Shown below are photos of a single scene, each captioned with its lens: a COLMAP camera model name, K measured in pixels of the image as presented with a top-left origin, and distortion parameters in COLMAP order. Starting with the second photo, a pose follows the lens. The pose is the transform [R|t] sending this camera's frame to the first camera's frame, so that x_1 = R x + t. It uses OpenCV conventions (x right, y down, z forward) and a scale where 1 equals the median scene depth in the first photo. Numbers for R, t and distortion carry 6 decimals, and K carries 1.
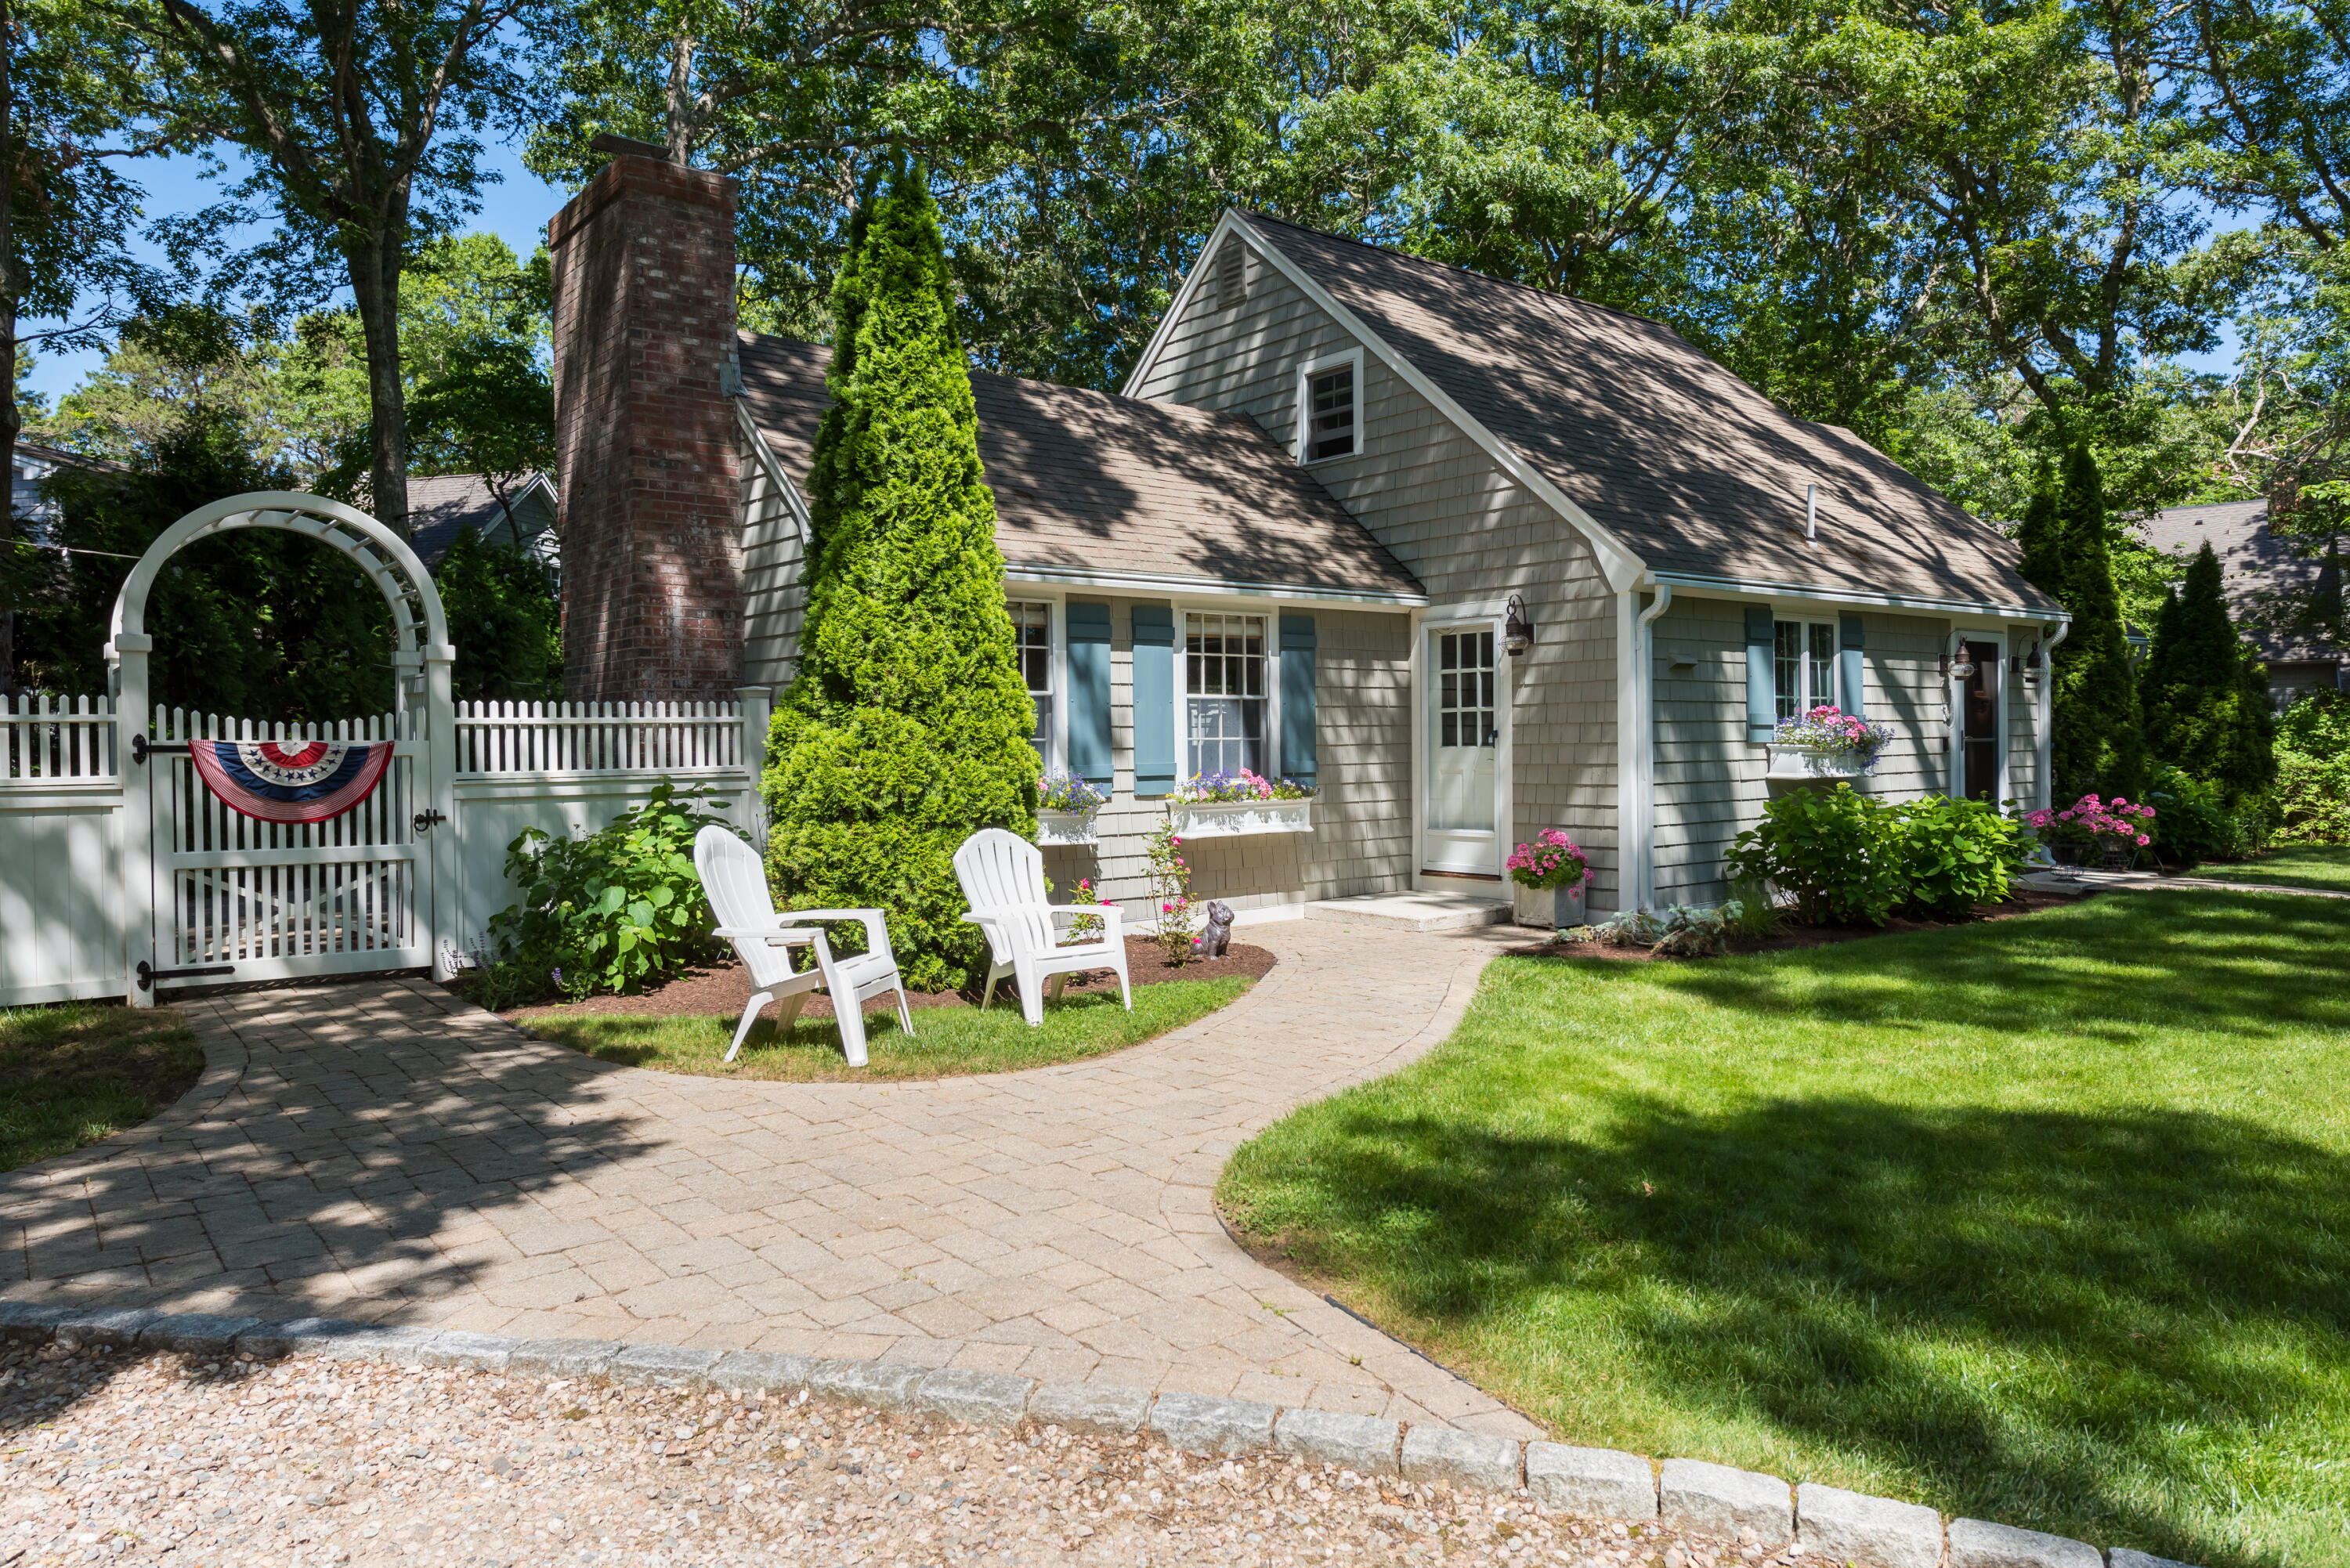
lens RADIAL K [[1528.6, 0, 1172.1], [0, 1528.6, 782.2], [0, 0, 1]] dist [0.025577, -0.011330]
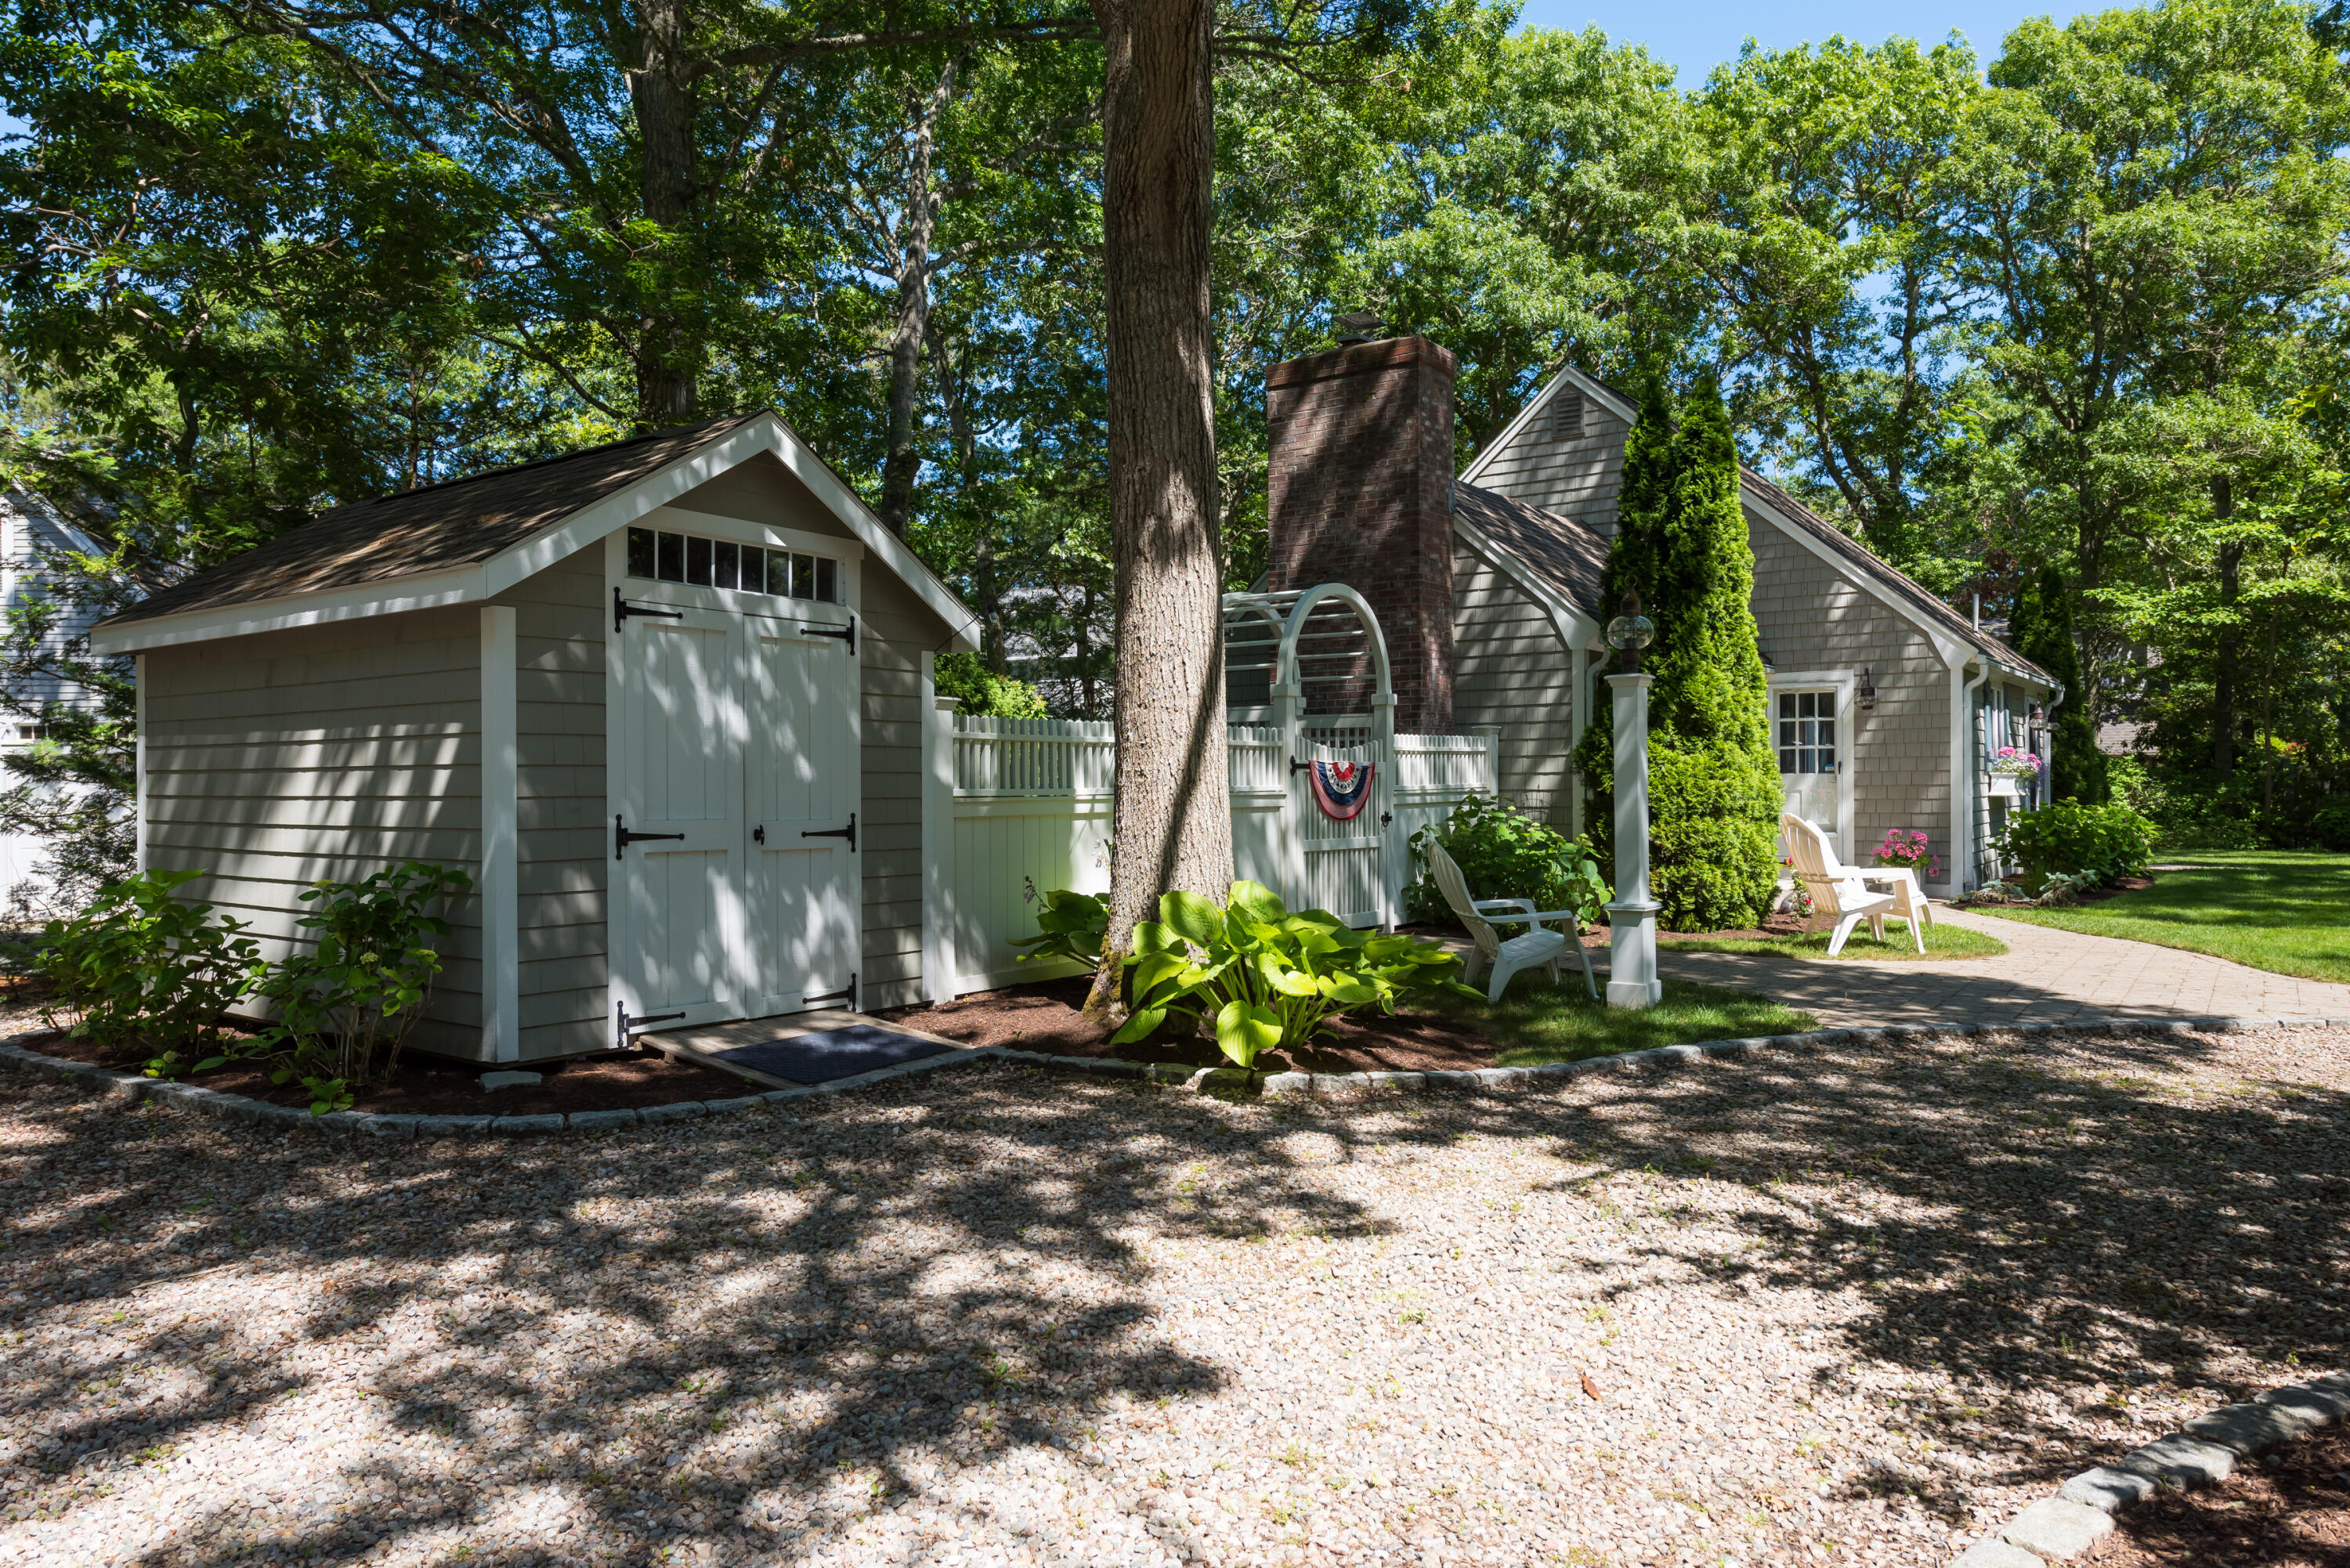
lens RADIAL K [[1528.6, 0, 1178.0], [0, 1528.6, 798.6], [0, 0, 1]] dist [0.025577, -0.011330]
pose [[0.964580, 0.000547, 0.263791, -0.762738], [0.003471, 0.999885, -0.014765, 0.019311], [-0.263769, 0.015158, 0.964467, -0.214551]]
